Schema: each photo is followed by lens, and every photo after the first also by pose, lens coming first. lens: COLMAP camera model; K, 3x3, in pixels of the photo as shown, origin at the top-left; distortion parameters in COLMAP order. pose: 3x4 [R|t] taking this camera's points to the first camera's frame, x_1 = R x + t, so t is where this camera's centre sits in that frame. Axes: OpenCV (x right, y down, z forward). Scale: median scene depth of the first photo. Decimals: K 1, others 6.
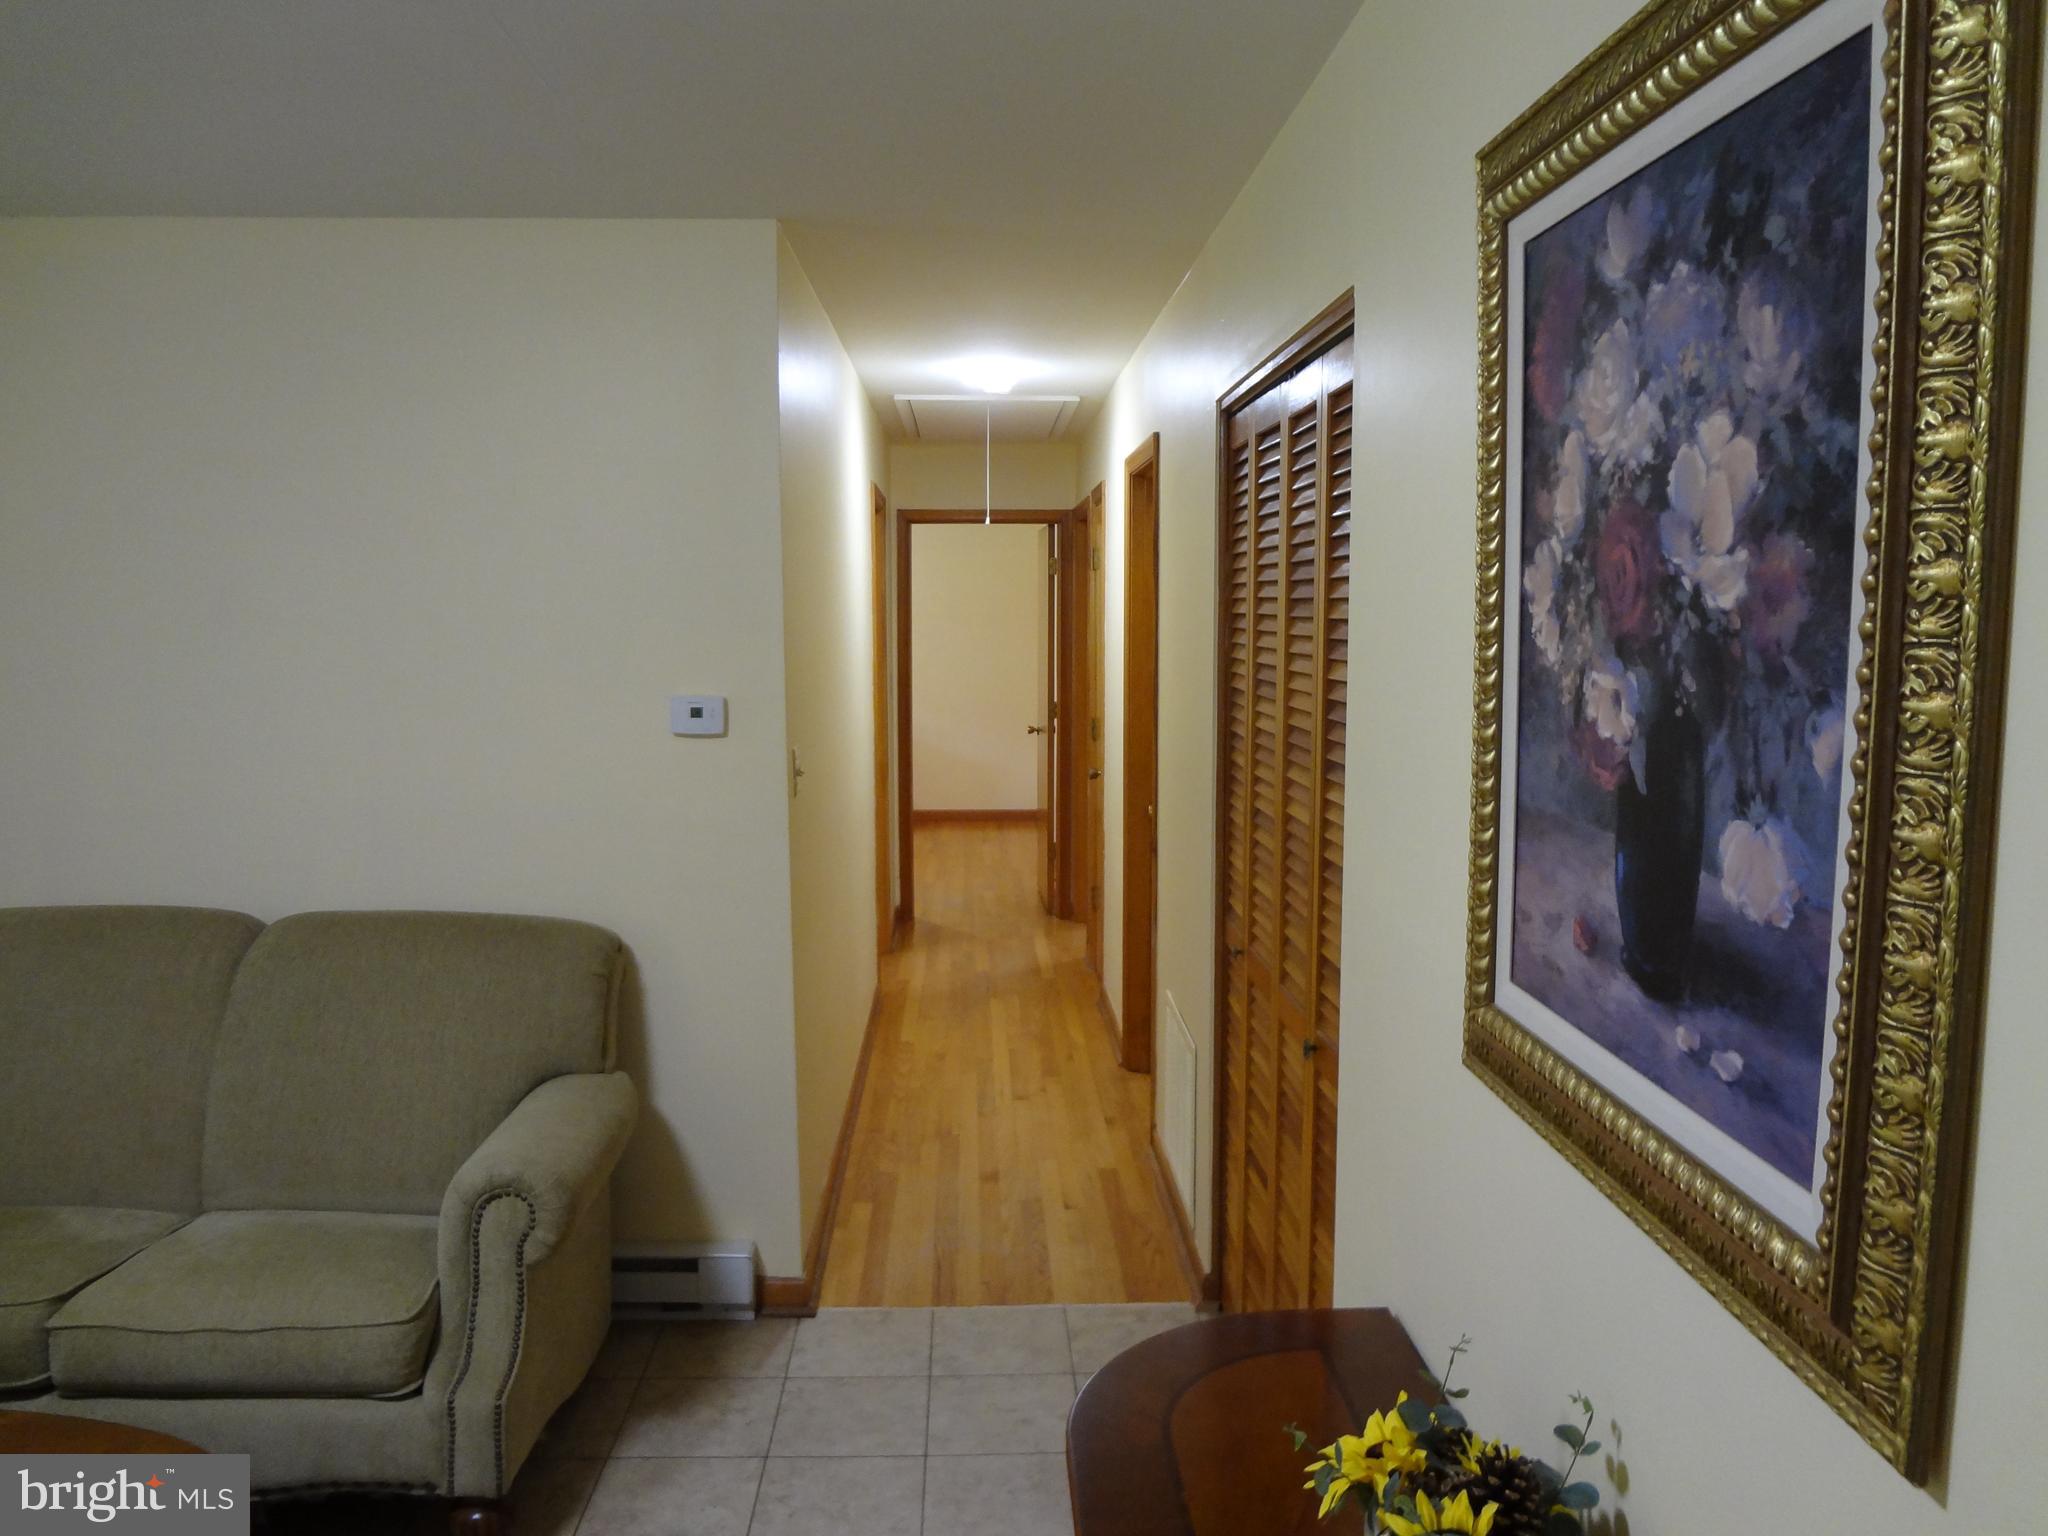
lens RADIAL K [[1521.0, 0, 1025.3], [0, 1521.0, 763.7], [0, 0, 1]] dist [-0.054205, 0.016695]
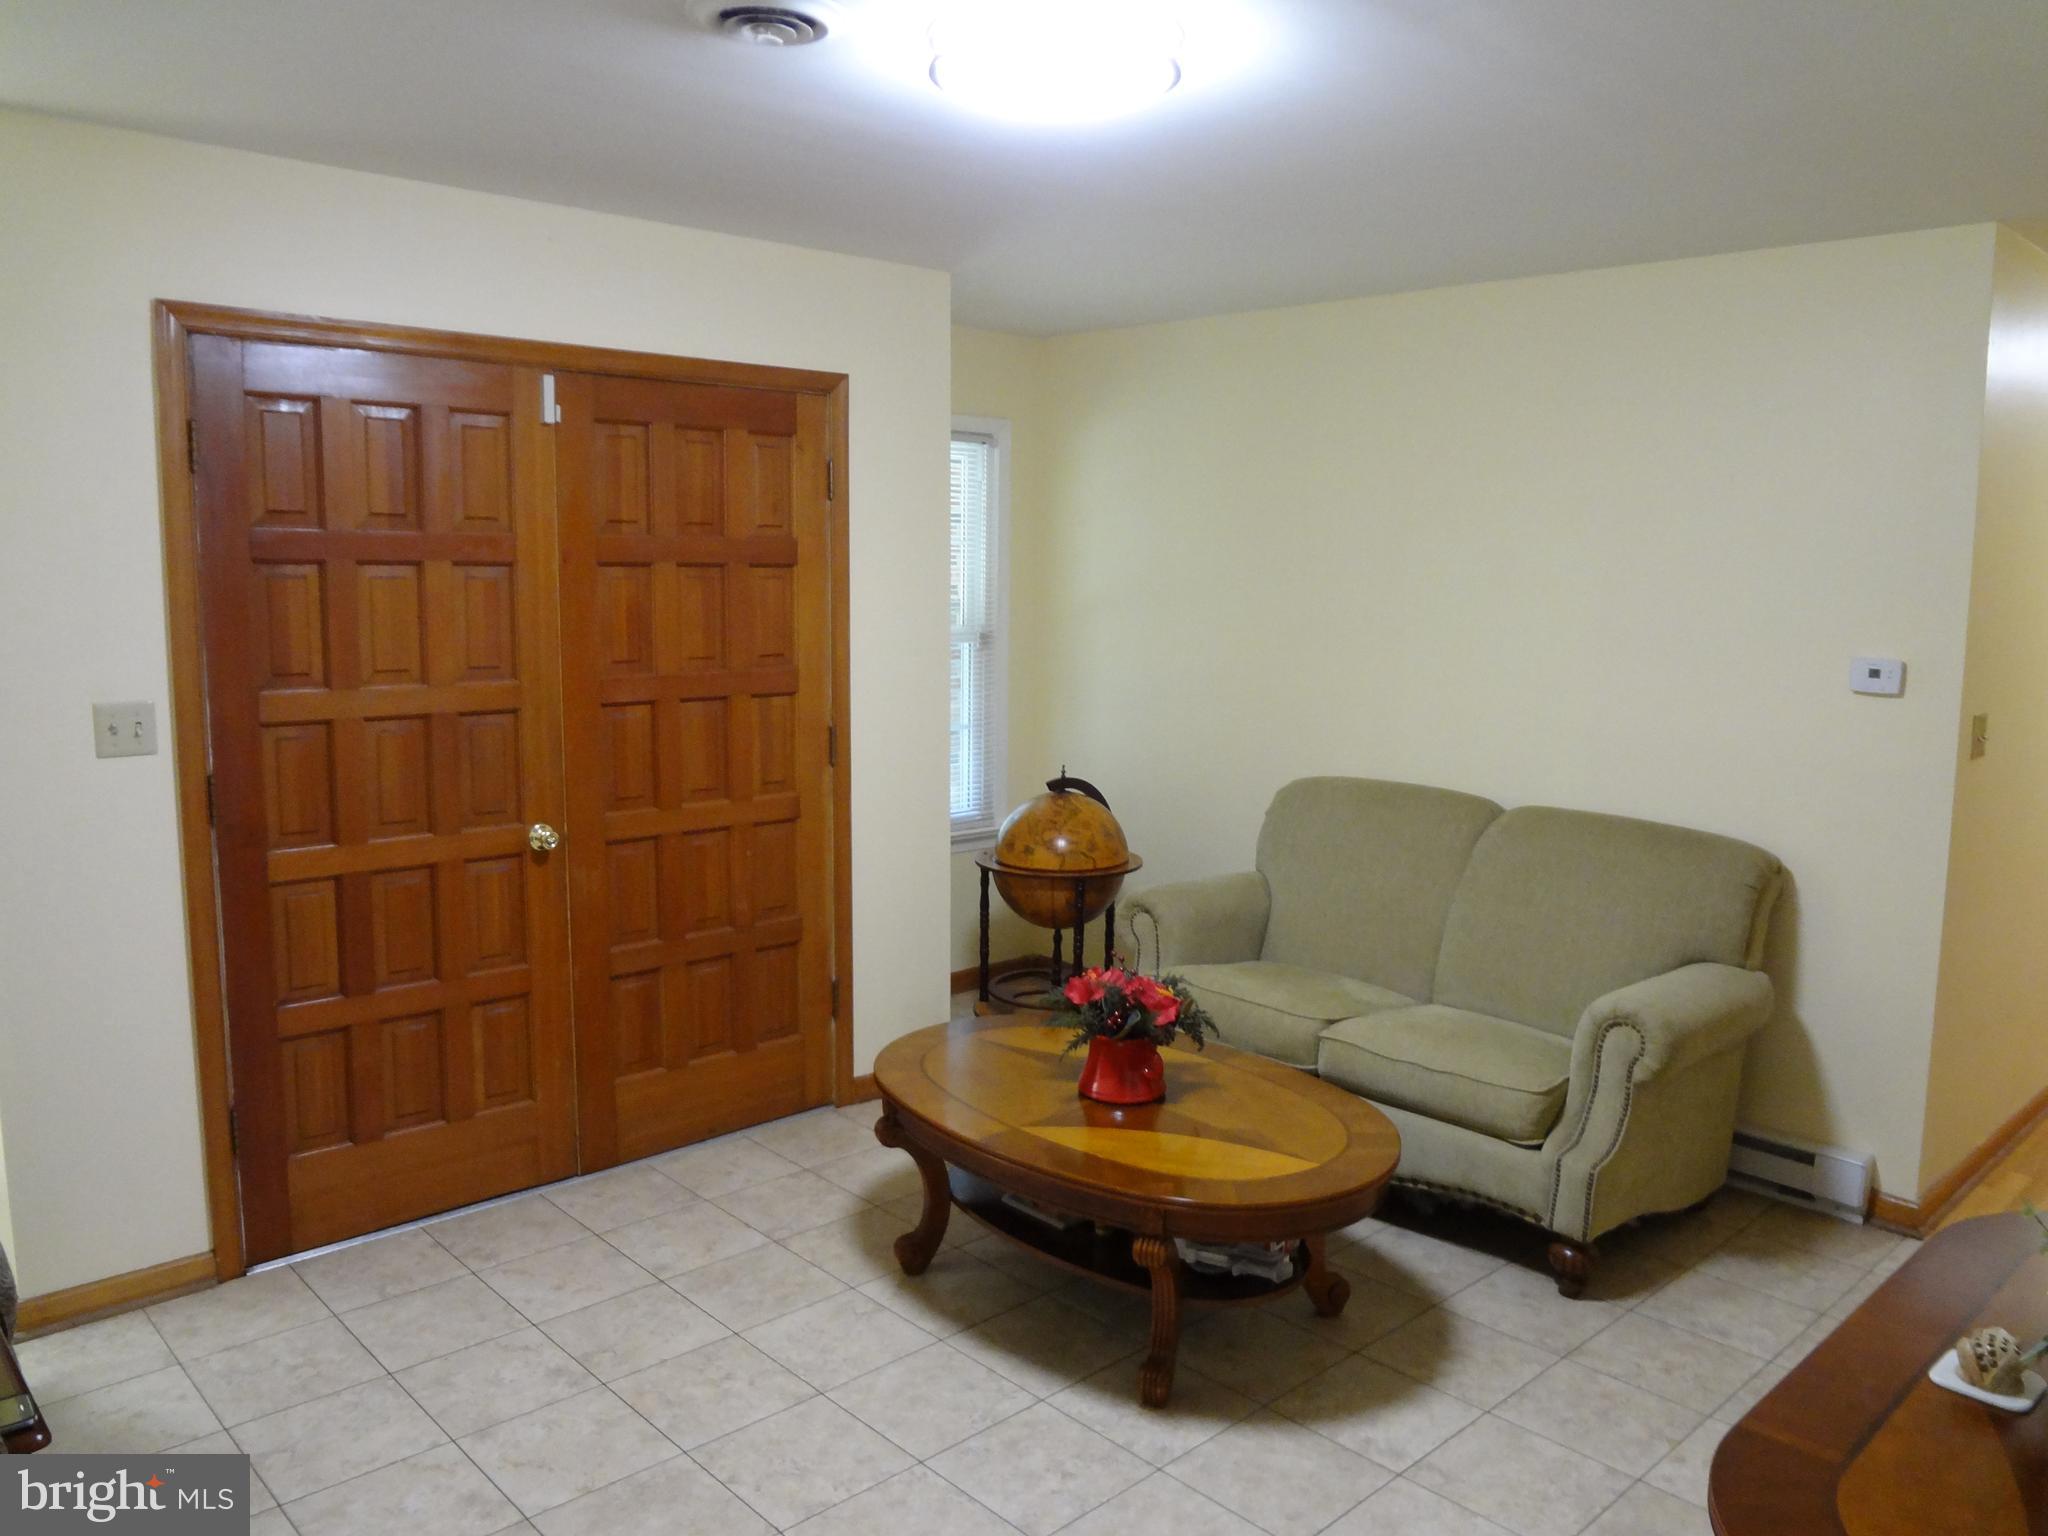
lens RADIAL K [[1521.0, 0, 1023.8], [0, 1521.0, 767.2], [0, 0, 1]] dist [-0.054205, 0.016695]
pose [[0.661399, 0.110939, -0.741784, 0.241319], [-0.092768, 0.993506, 0.065872, 0.025484], [0.744275, 0.025246, 0.667396, -0.252377]]
